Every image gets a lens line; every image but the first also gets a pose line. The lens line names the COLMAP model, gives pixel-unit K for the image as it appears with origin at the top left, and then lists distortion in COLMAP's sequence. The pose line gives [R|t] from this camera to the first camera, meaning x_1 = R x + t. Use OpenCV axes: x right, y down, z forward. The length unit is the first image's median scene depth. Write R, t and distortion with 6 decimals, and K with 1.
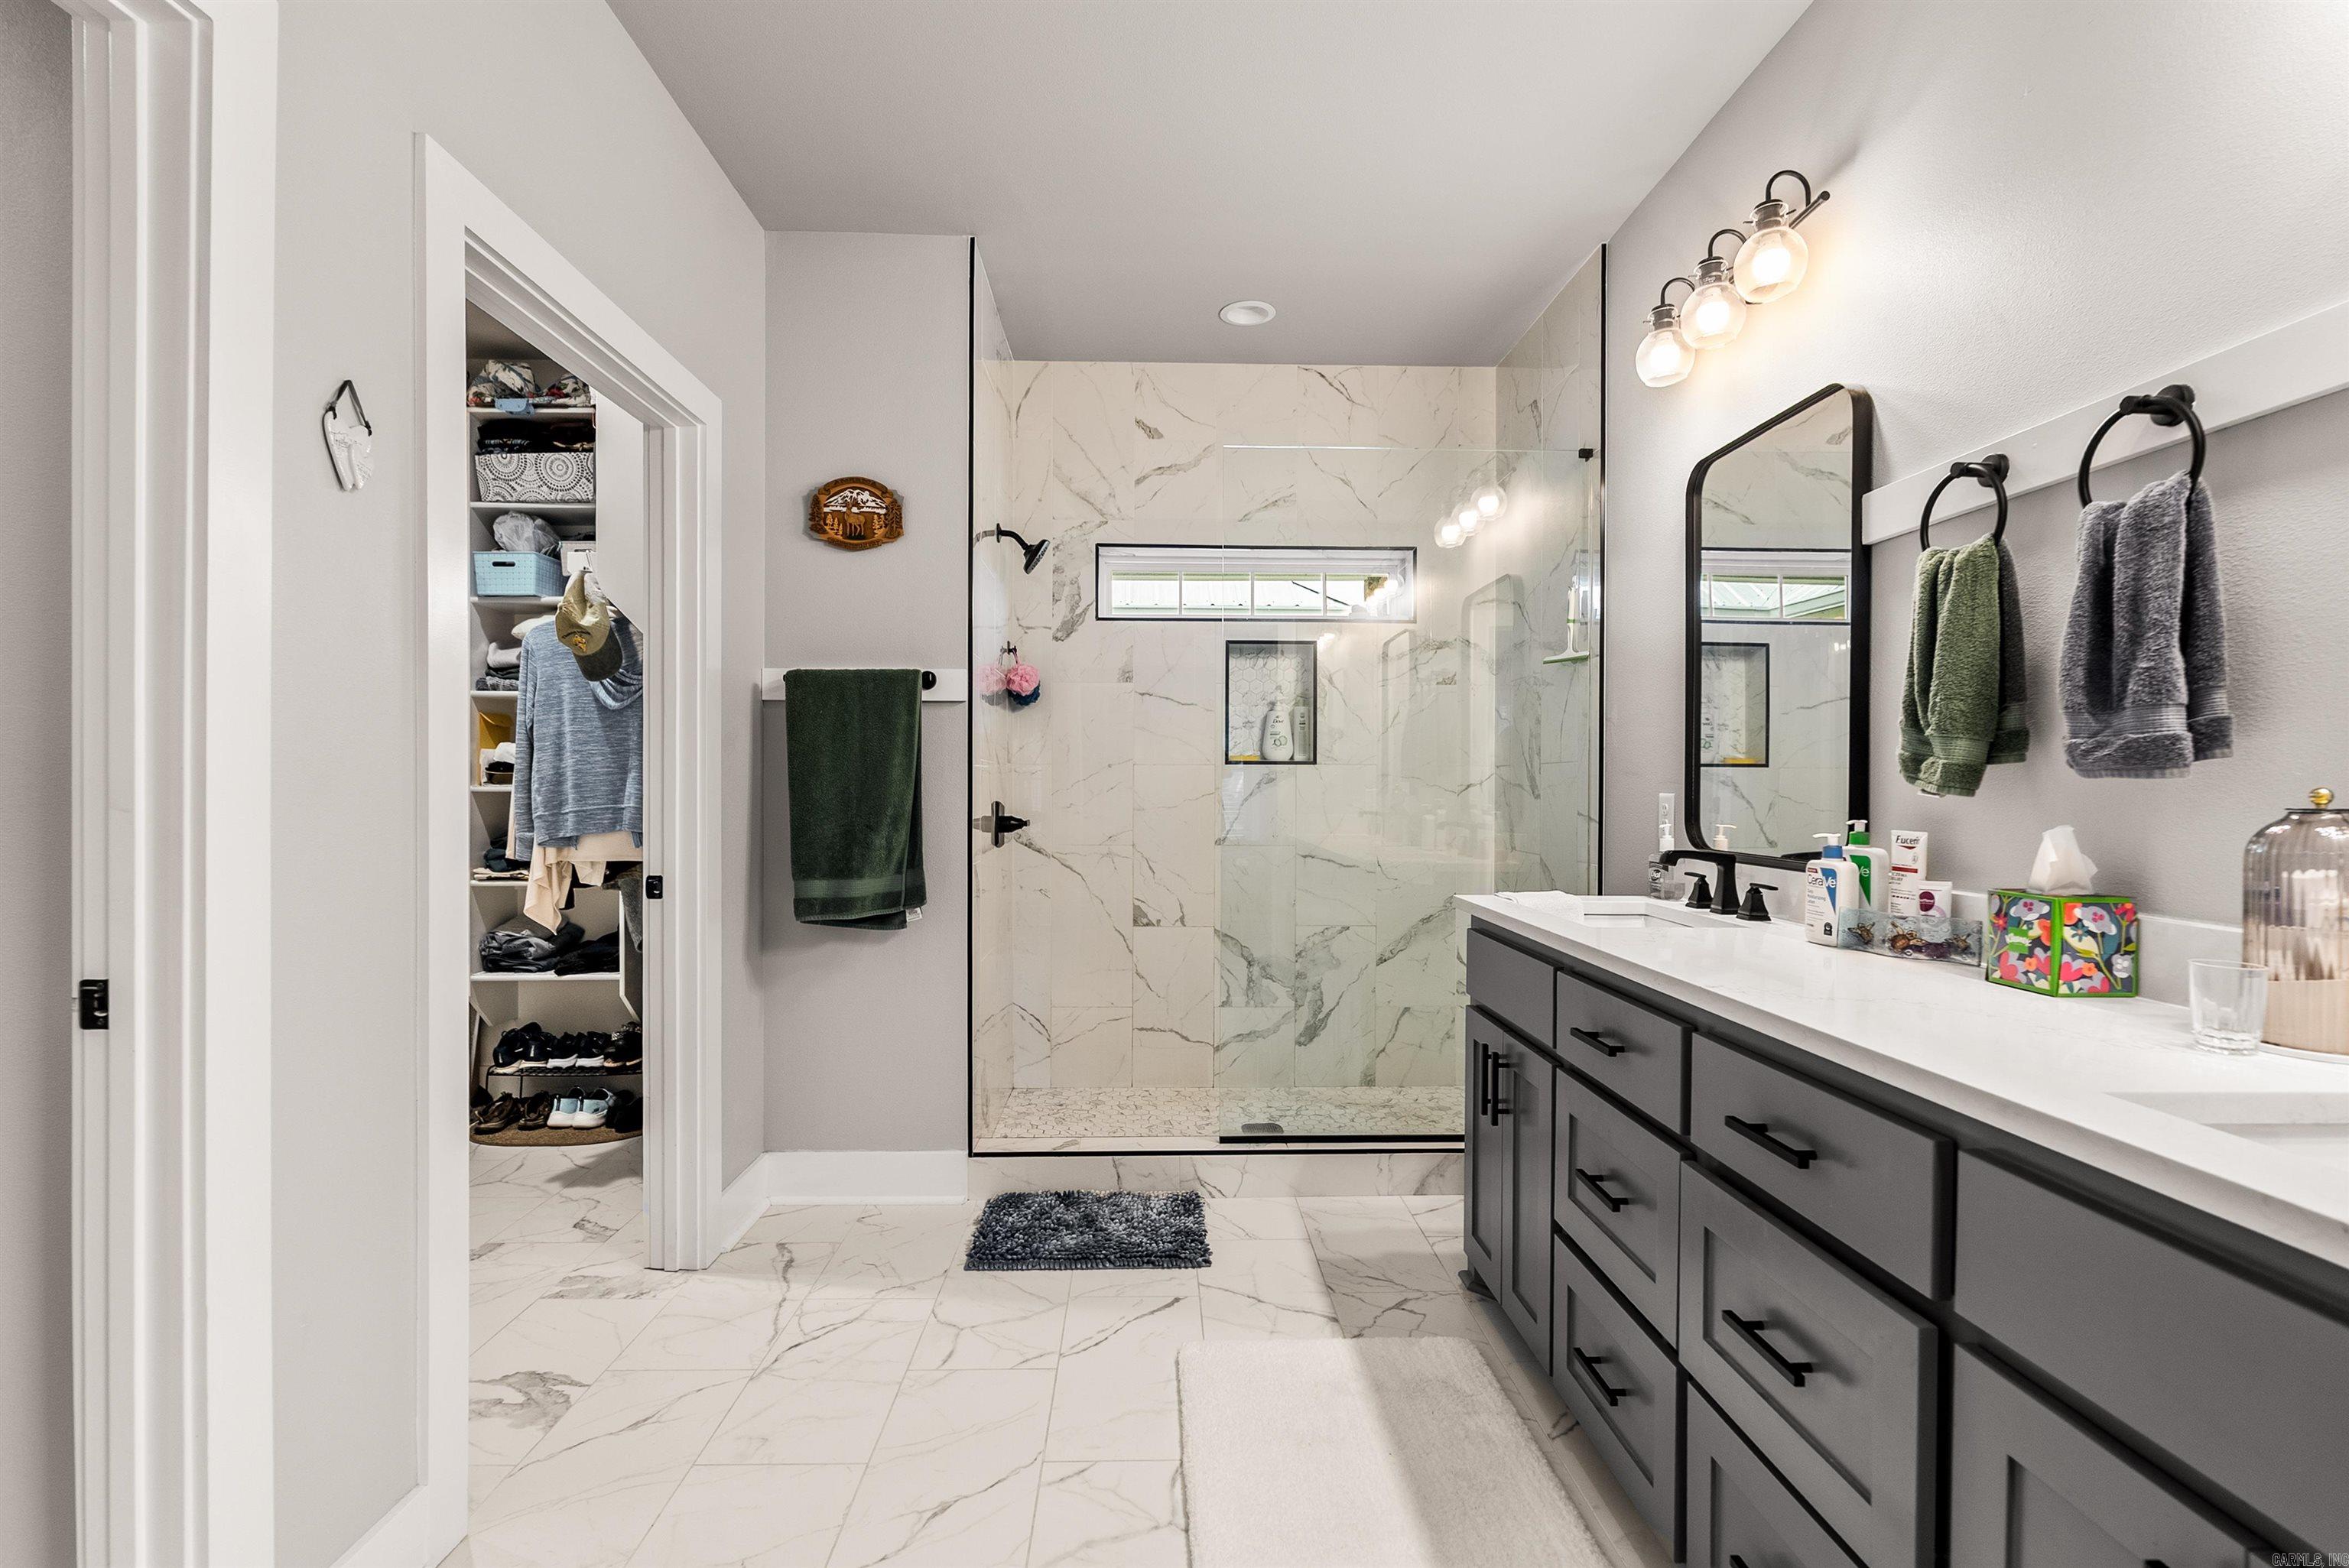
lens RADIAL K [[1113.7, 0, 1147.8], [0, 1113.7, 780.5], [0, 0, 1]] dist [-0.007959, -0.000041]
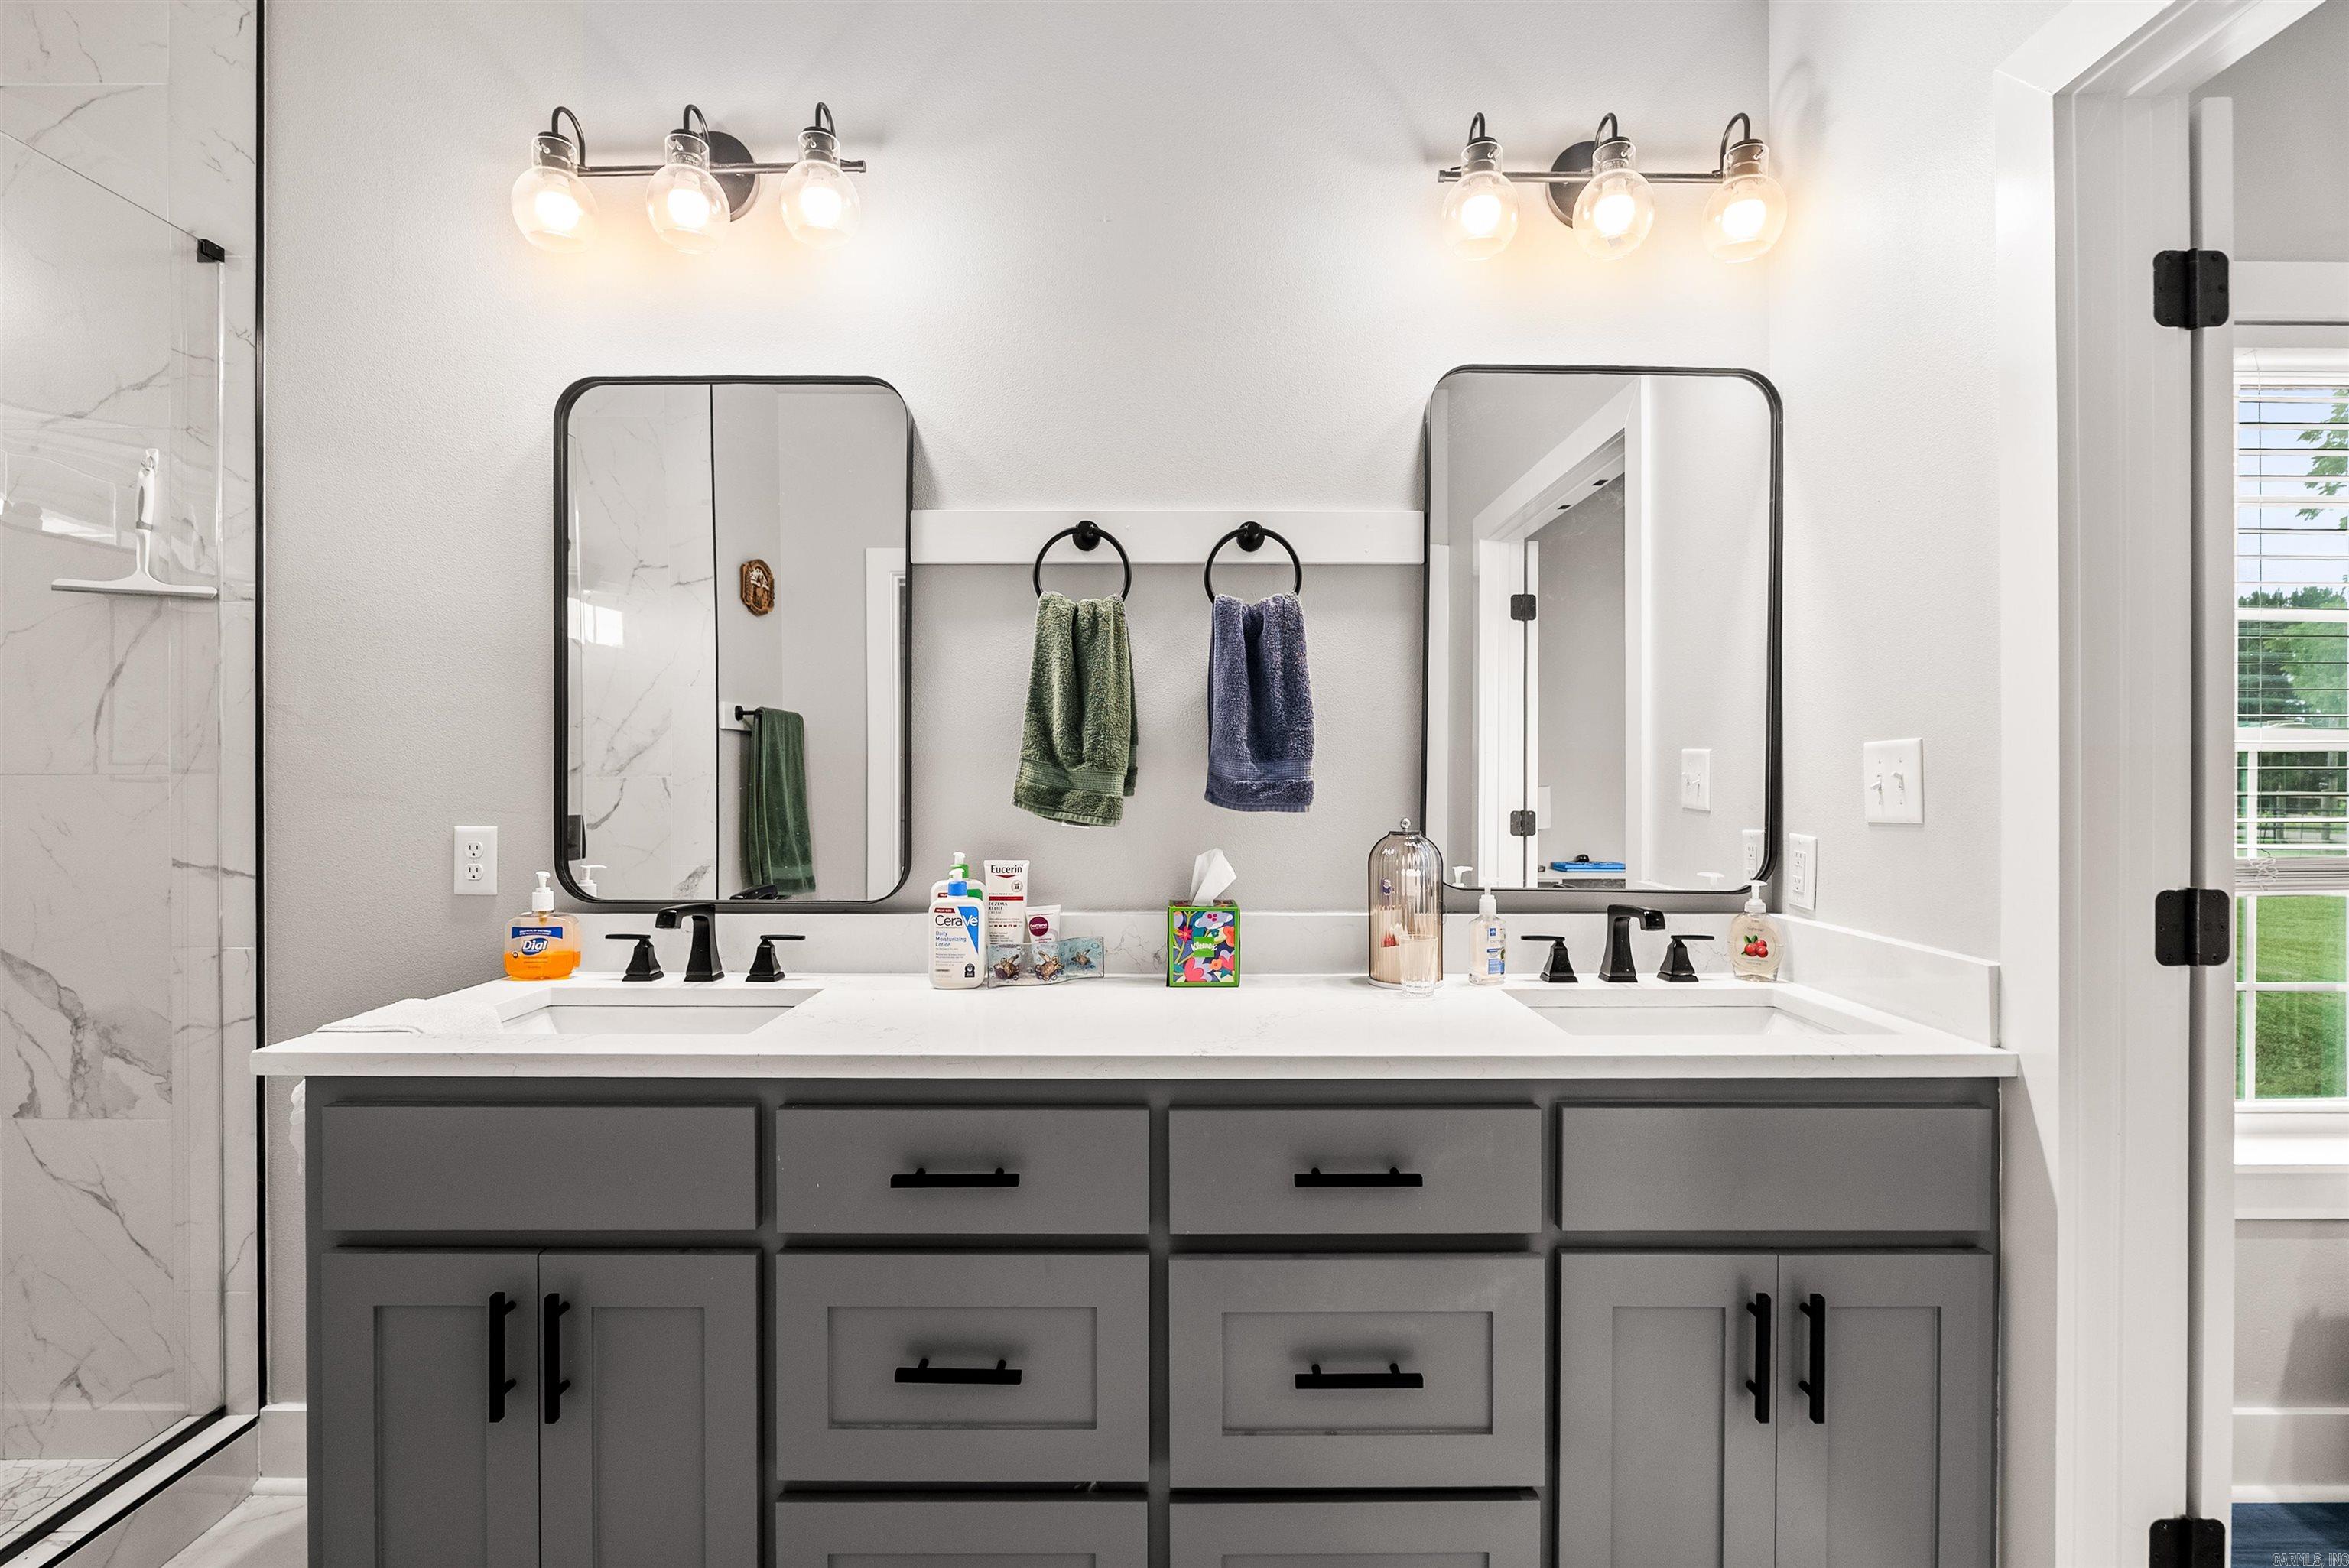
lens RADIAL K [[1113.7, 0, 1147.8], [0, 1113.7, 780.5], [0, 0, 1]] dist [-0.007959, -0.000041]
pose [[-0.007242, -0.012956, 0.999890, -0.235451], [-0.004530, 0.999906, 0.012924, -0.028896], [-0.999964, -0.004436, -0.007300, 0.604330]]
